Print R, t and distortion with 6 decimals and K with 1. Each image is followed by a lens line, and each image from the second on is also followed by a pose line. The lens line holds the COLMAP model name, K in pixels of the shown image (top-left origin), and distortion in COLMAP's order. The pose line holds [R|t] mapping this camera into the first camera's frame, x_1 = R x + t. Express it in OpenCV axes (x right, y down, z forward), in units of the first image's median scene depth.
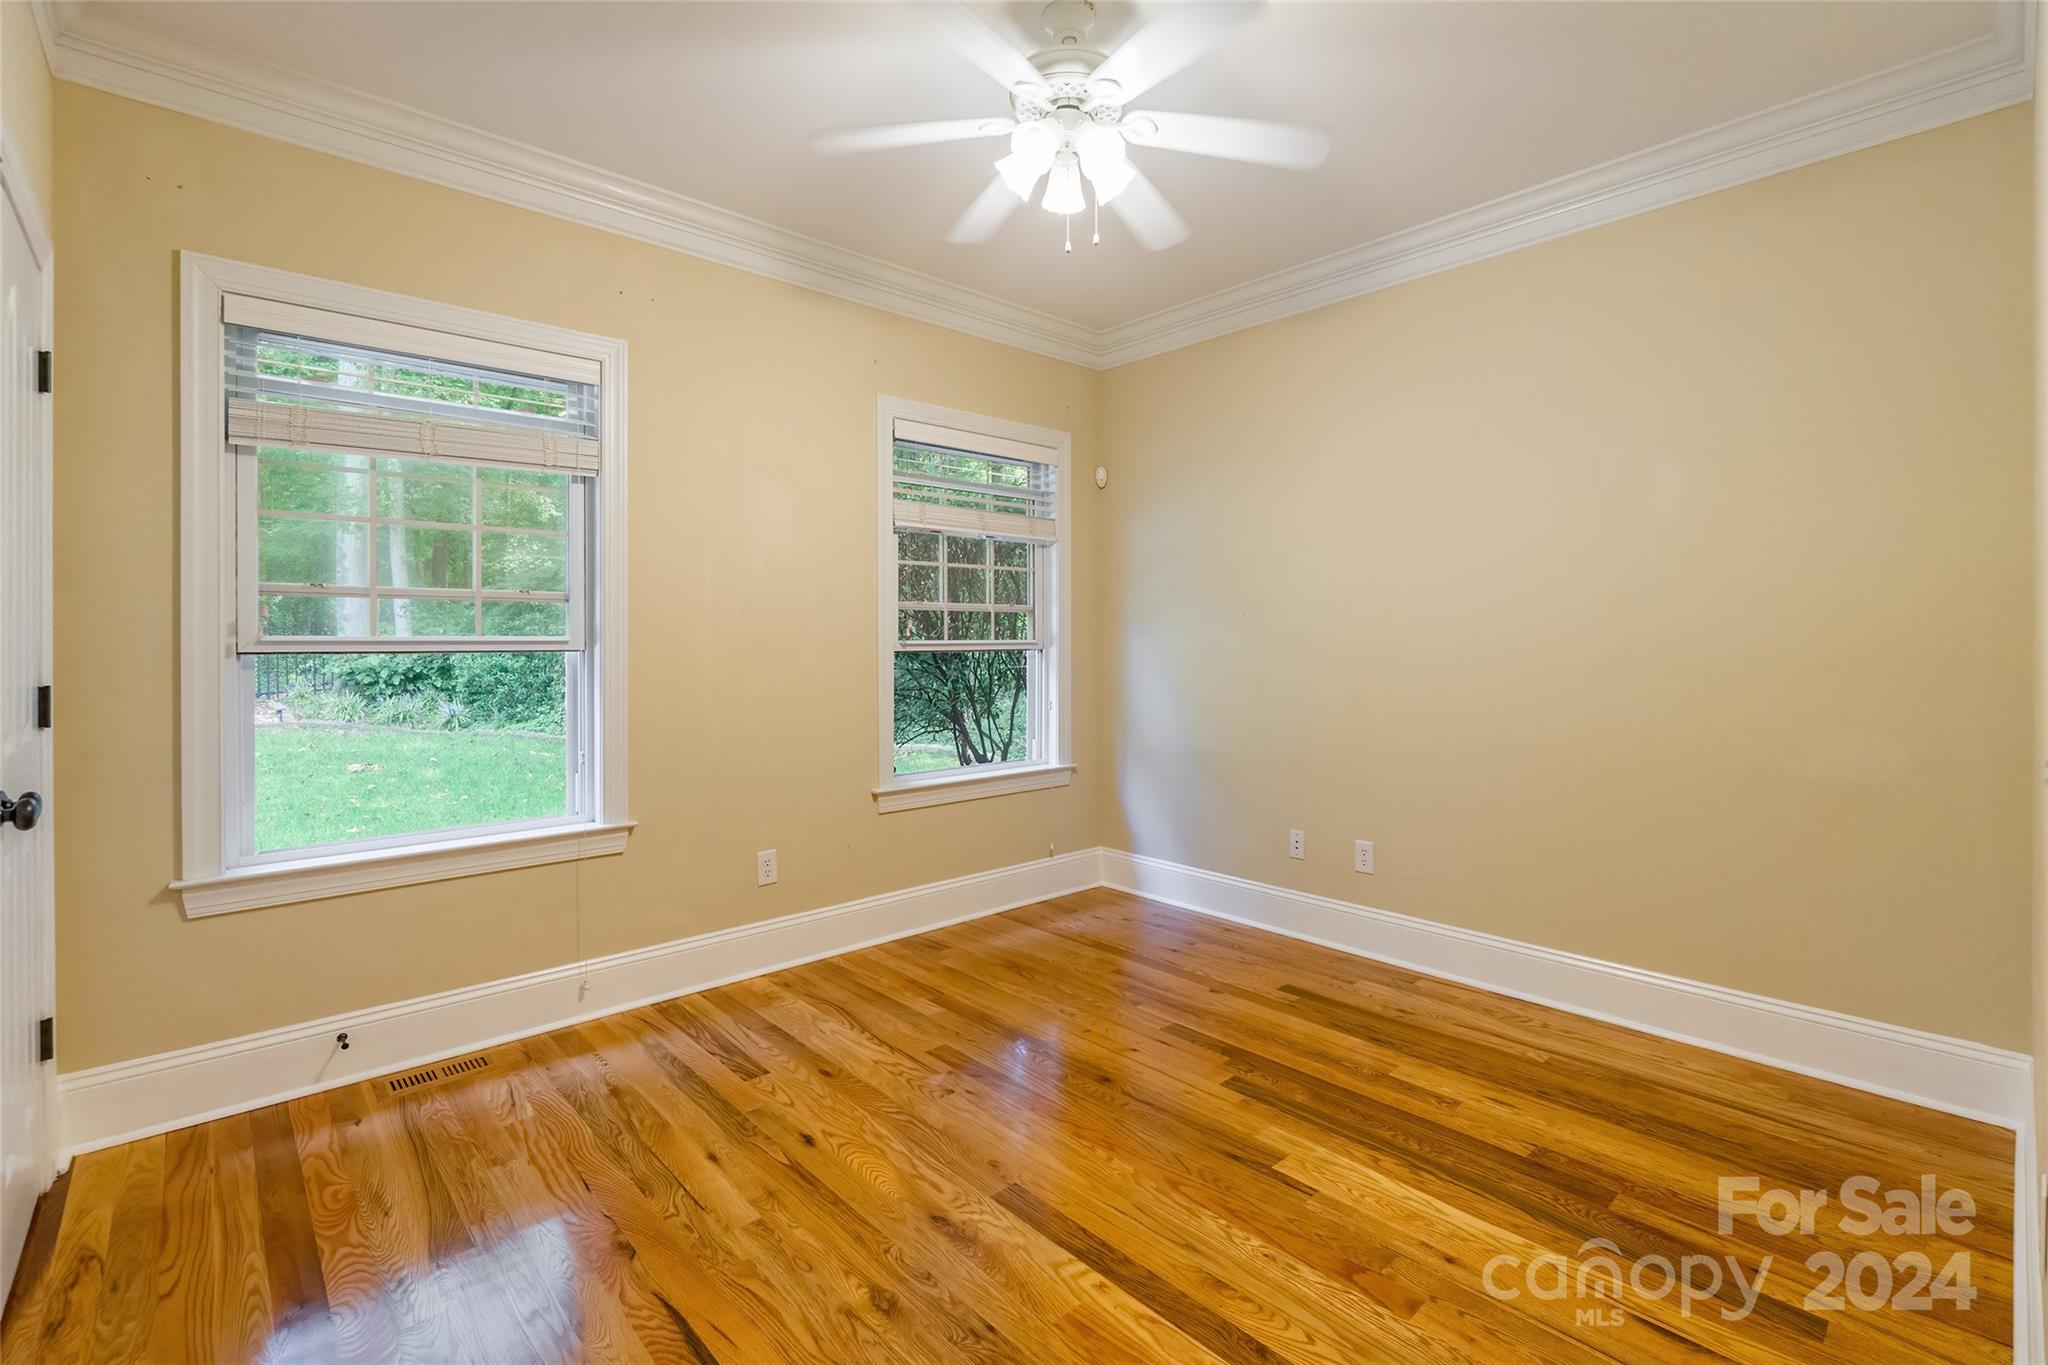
lens RADIAL K [[934.5, 0, 1025.5], [0, 934.5, 642.4], [0, 0, 1]] dist [-0.002987, -0.000254]
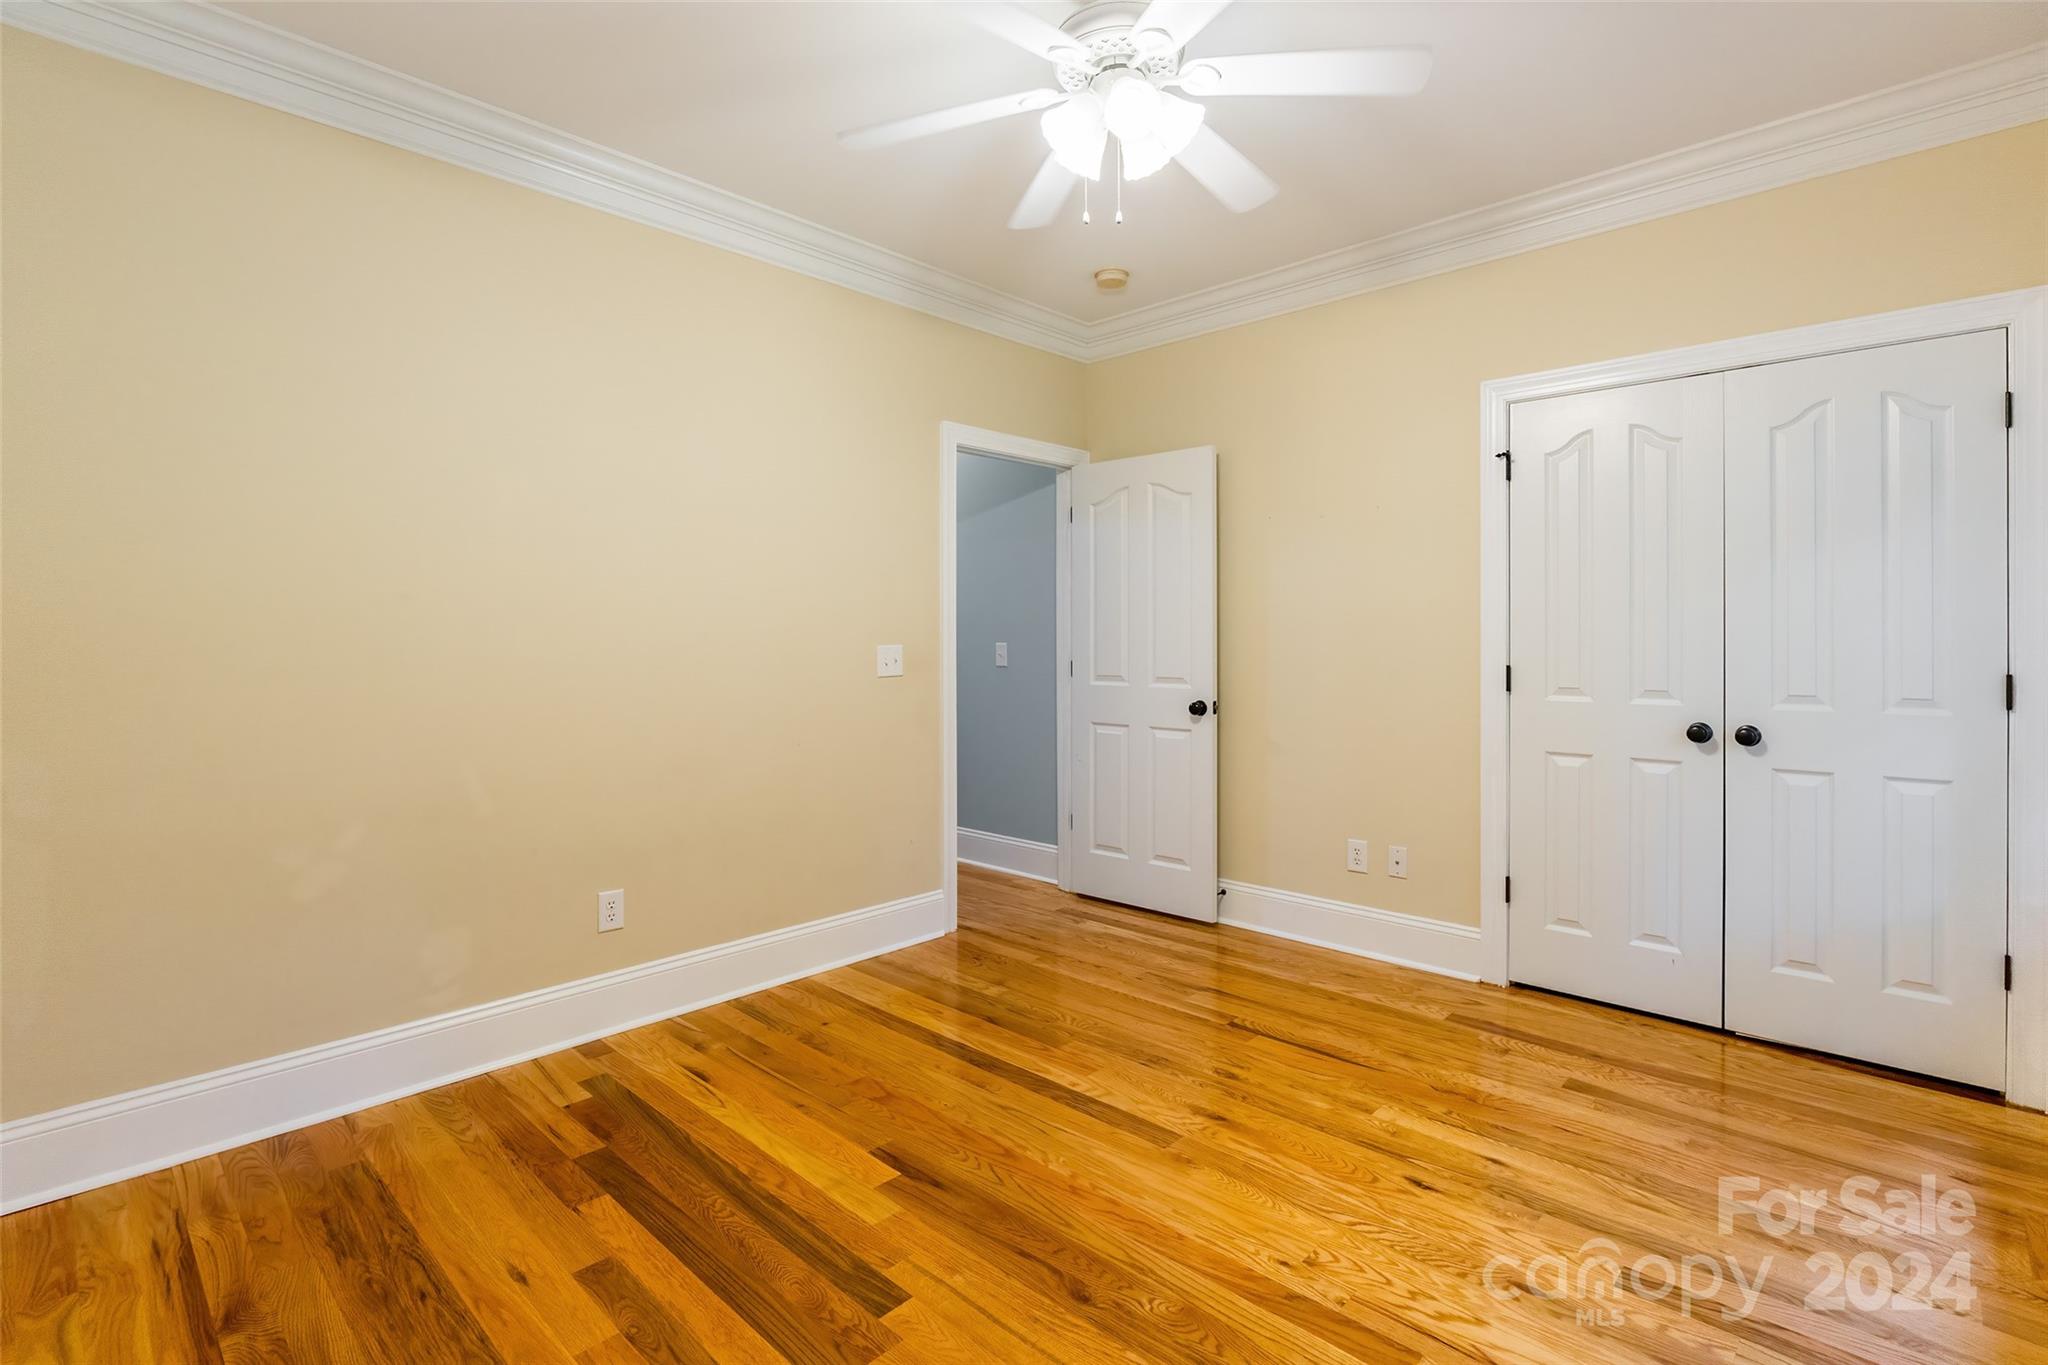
lens RADIAL K [[934.5, 0, 1025.5], [0, 934.5, 642.4], [0, 0, 1]] dist [-0.002987, -0.000254]
pose [[-0.997264, 0.003328, -0.073841, 0.210998], [0.003011, 0.999986, 0.004404, 0.025090], [0.073855, 0.004170, -0.997260, 1.979867]]
